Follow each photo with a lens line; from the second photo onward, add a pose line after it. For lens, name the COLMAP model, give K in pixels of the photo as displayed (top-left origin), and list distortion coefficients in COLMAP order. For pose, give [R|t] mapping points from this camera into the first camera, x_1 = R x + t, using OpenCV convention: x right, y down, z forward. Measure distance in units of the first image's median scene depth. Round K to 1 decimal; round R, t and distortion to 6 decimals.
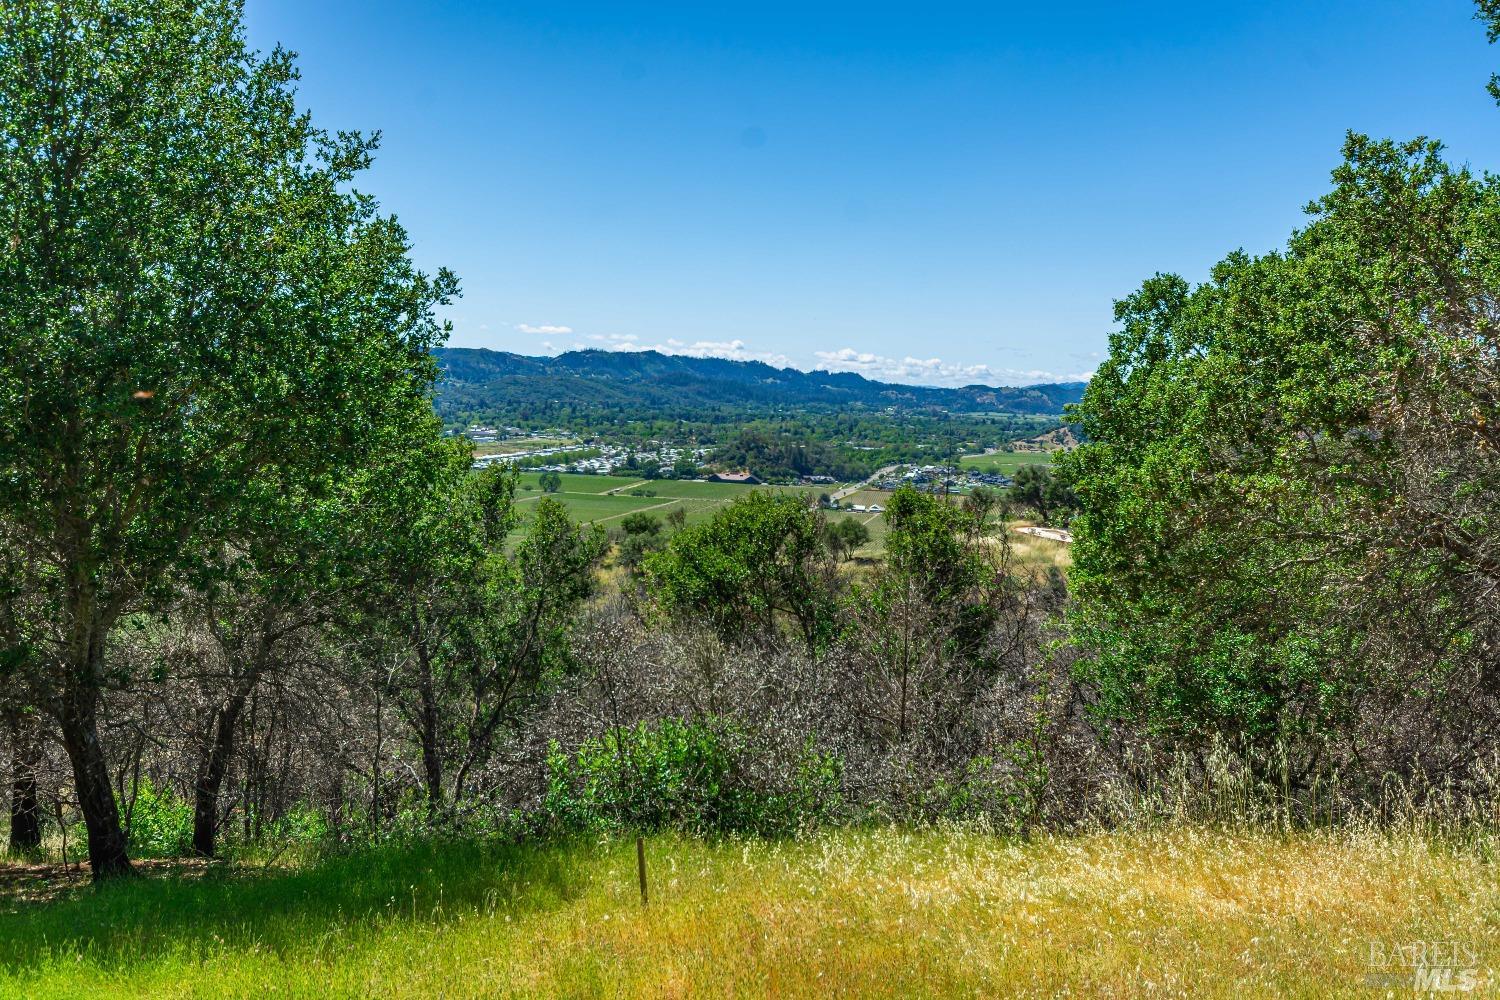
lens RADIAL K [[1272.7, 0, 753.7], [0, 1272.7, 514.3], [0, 0, 1]] dist [0.032405, -0.034082]
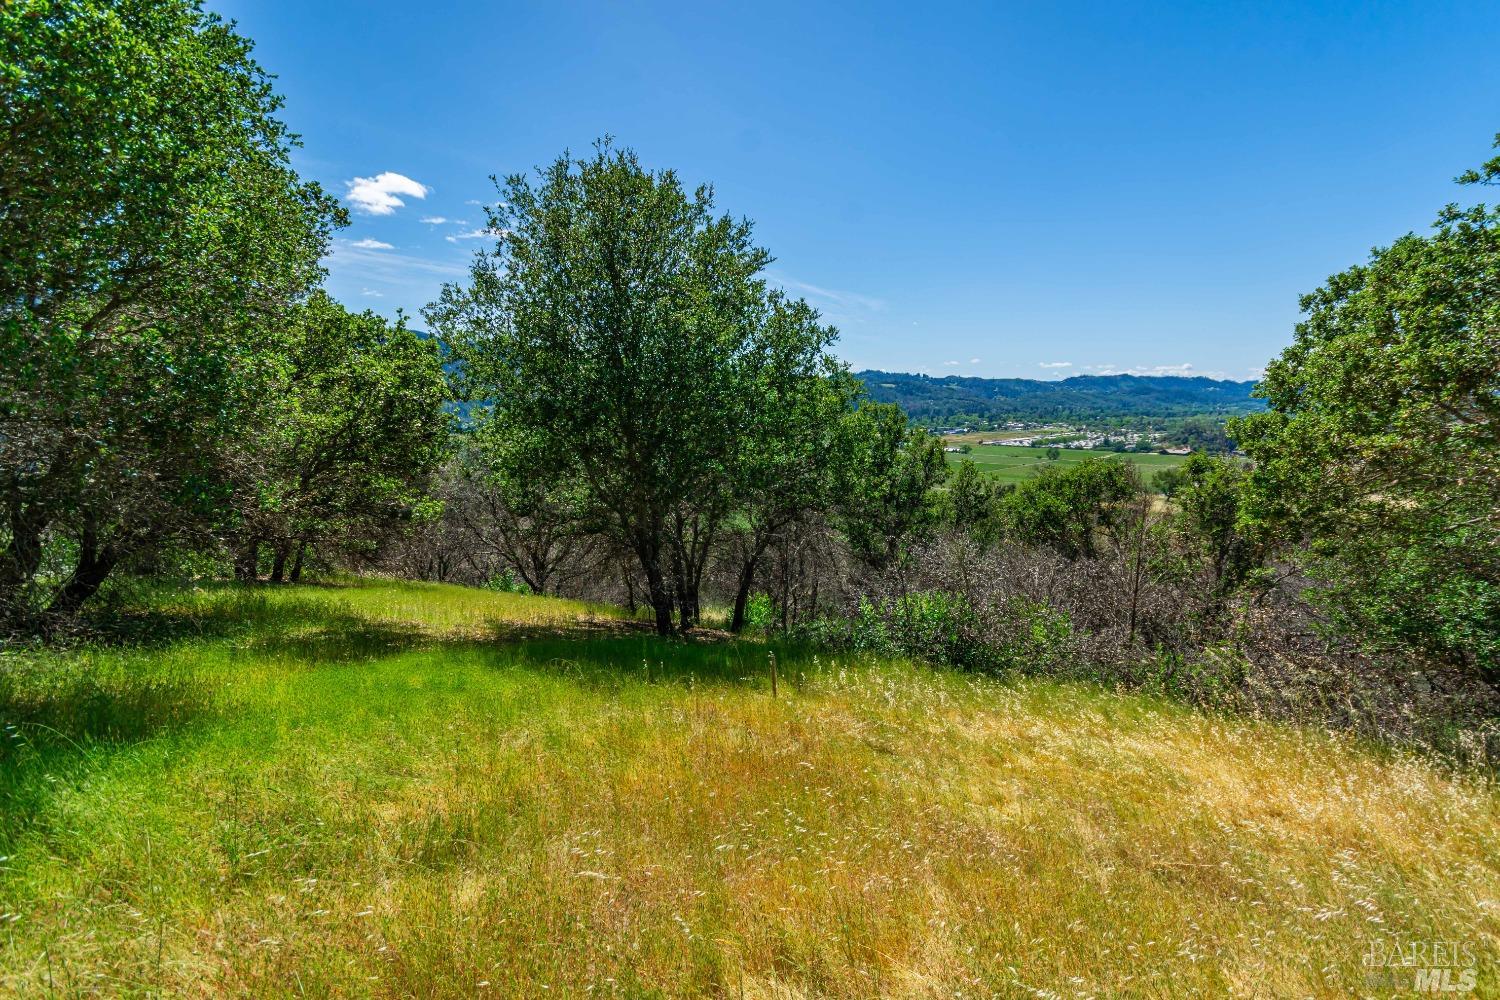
lens RADIAL K [[675.7, 0, 759.6], [0, 675.7, 488.5], [0, 0, 1]] dist [0.018816, -0.000550]
pose [[0.835085, 0.035898, -0.548948, 0.261052], [-0.021541, 0.999237, 0.032575, 0.006330], [0.549698, -0.015378, 0.835222, 0.206941]]
